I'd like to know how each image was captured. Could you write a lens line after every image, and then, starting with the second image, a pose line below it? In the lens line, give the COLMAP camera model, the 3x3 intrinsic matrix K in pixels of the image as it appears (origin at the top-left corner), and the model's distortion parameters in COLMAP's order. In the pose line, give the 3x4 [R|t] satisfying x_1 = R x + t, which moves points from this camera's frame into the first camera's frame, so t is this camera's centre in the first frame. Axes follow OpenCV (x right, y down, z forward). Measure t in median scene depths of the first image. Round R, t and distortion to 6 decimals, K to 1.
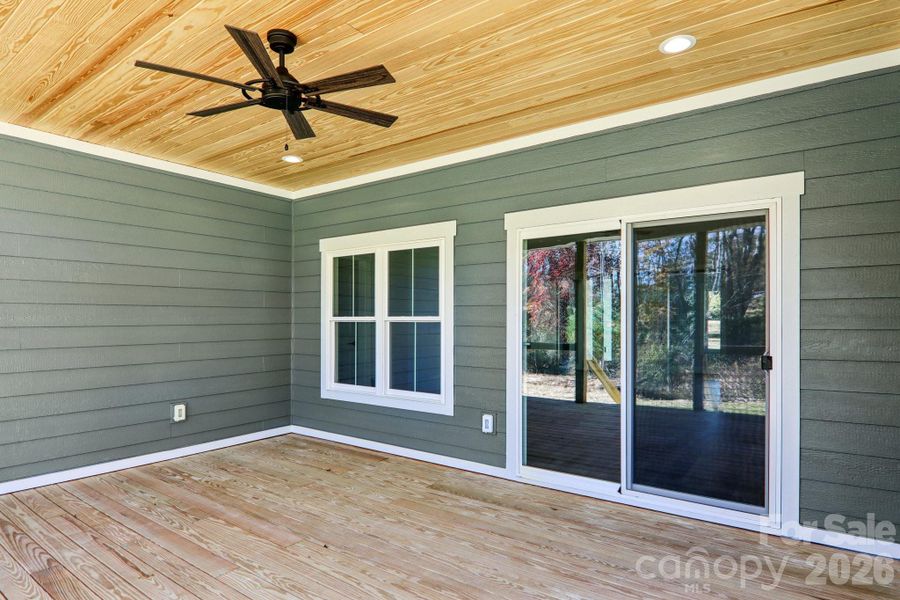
lens RADIAL K [[495.8, 0, 454.1], [0, 495.8, 310.6], [0, 0, 1]] dist [-0.004181, -0.015976]
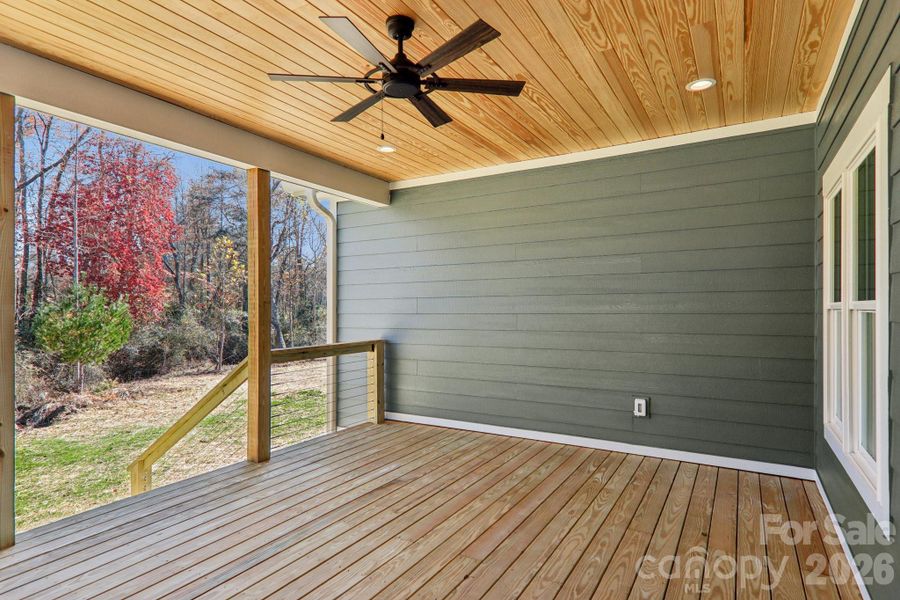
lens RADIAL K [[506.3, 0, 432.0], [0, 506.3, 294.3], [0, 0, 1]] dist [0.001586, -0.020101]
pose [[0.064172, -0.030170, -0.997483, 0.462121], [0.018150, 0.999413, -0.029060, 0.018527], [0.997774, -0.016239, 0.064682, 0.681697]]
